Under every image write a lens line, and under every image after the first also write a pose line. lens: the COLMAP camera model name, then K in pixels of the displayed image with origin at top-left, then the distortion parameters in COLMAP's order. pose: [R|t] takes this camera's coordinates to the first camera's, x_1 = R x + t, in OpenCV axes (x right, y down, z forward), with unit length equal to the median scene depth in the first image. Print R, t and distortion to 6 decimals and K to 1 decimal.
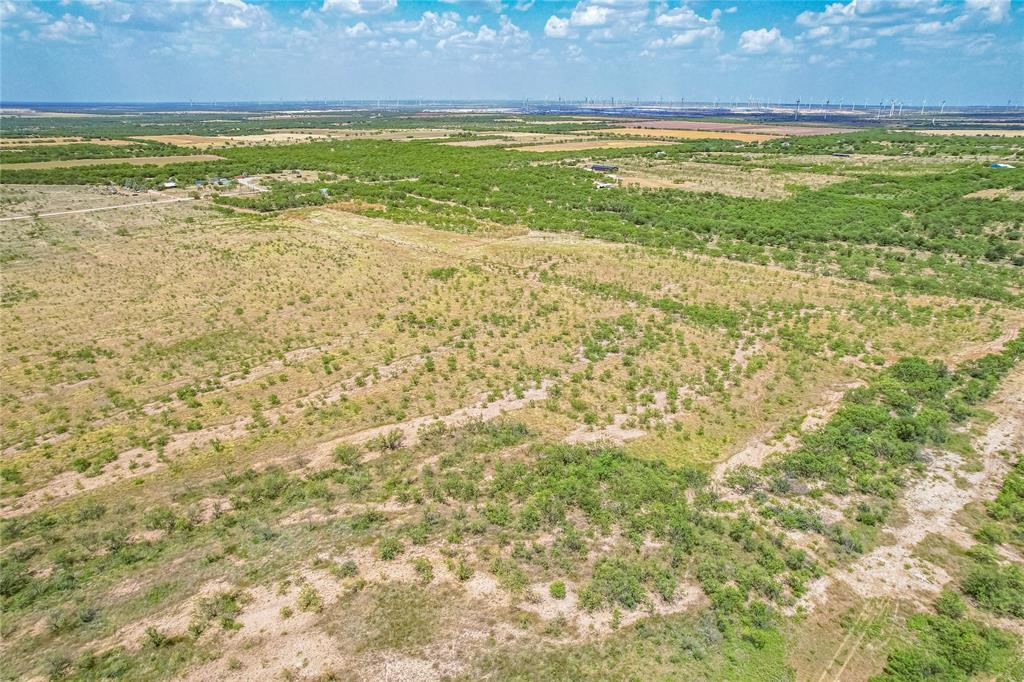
lens RADIAL K [[657.5, 0, 516.4], [0, 657.5, 336.3], [0, 0, 1]] dist [-0.077174, 0.068050]
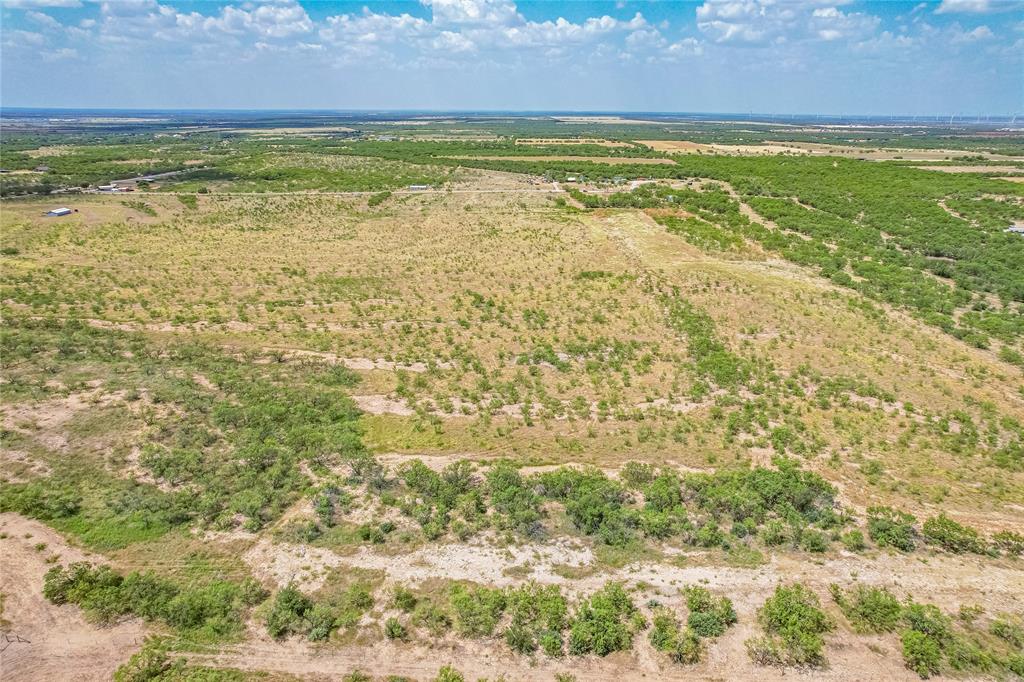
lens RADIAL K [[657.5, 0, 517.8], [0, 657.5, 342.8], [0, 0, 1]] dist [-0.077174, 0.068050]
pose [[0.703064, 0.242989, -0.668324, 0.305401], [-0.248761, 0.964470, 0.088969, -0.032225], [0.666197, 0.103702, 0.738530, 0.093692]]
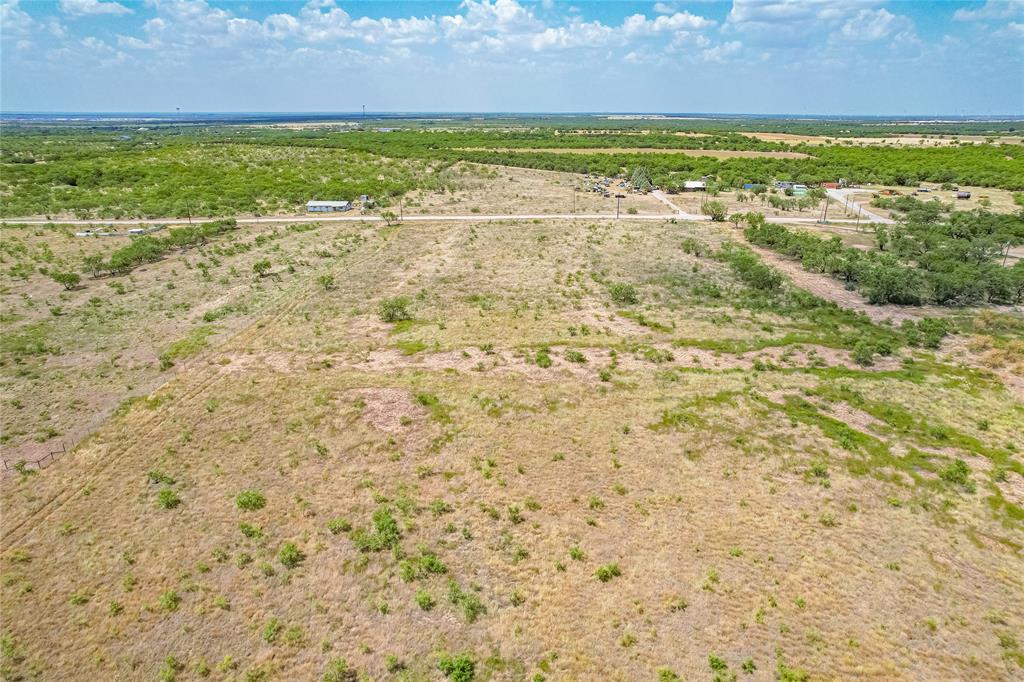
lens RADIAL K [[657.5, 0, 516.2], [0, 657.5, 344.9], [0, 0, 1]] dist [-0.077174, 0.068050]
pose [[0.665017, 0.251500, -0.703207, -0.262269], [-0.256884, 0.961168, 0.100827, -0.145157], [0.701258, 0.113591, 0.703799, 0.620956]]
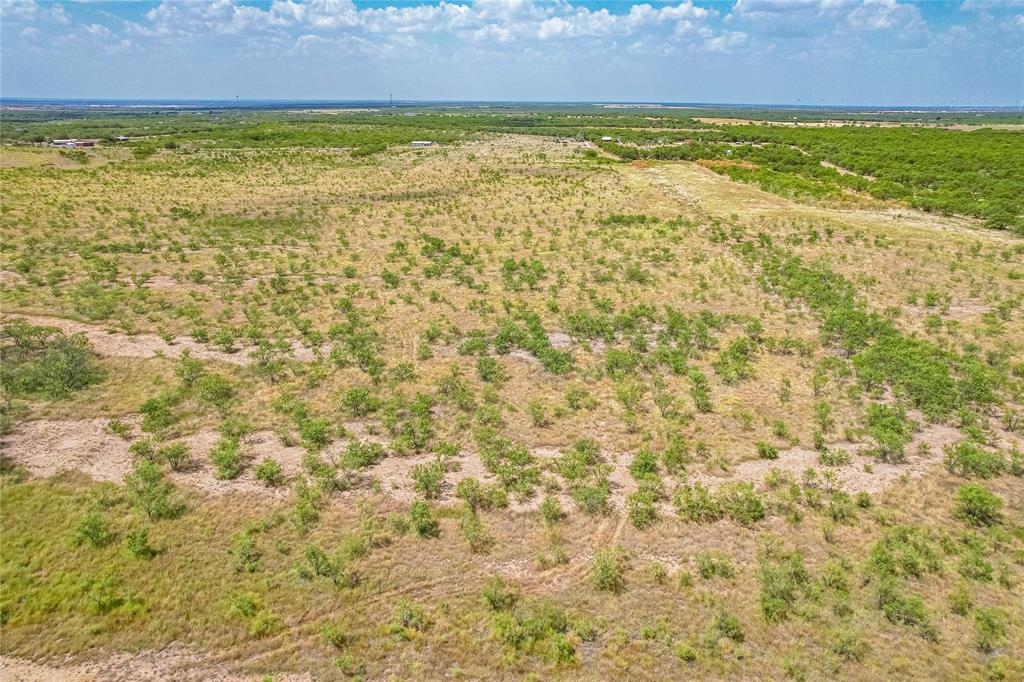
lens RADIAL K [[657.5, 0, 517.3], [0, 657.5, 341.6], [0, 0, 1]] dist [-0.077174, 0.068050]
pose [[0.660693, 0.262581, -0.703233, 0.184013], [-0.261931, 0.958584, 0.111840, -0.012757], [0.703475, 0.110306, 0.702108, 0.267581]]
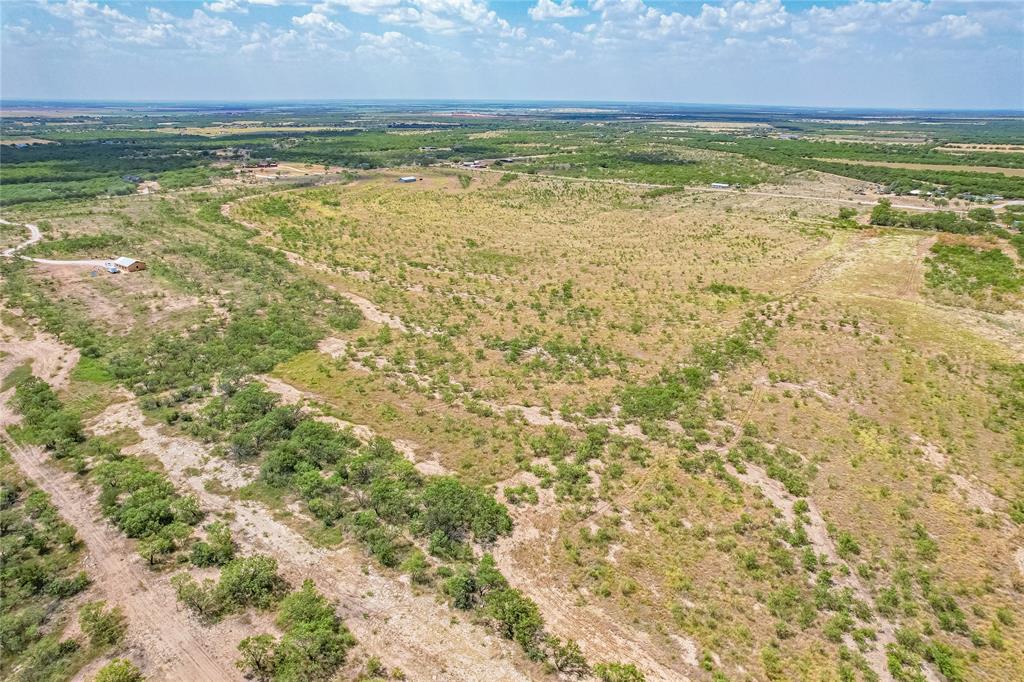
lens RADIAL K [[657.5, 0, 513.6], [0, 657.5, 340.1], [0, 0, 1]] dist [-0.077174, 0.068050]
pose [[0.131773, 0.341817, -0.930482, 0.425259], [-0.347148, 0.895138, 0.279671, -0.108517], [0.928506, 0.286162, 0.236616, 0.304177]]
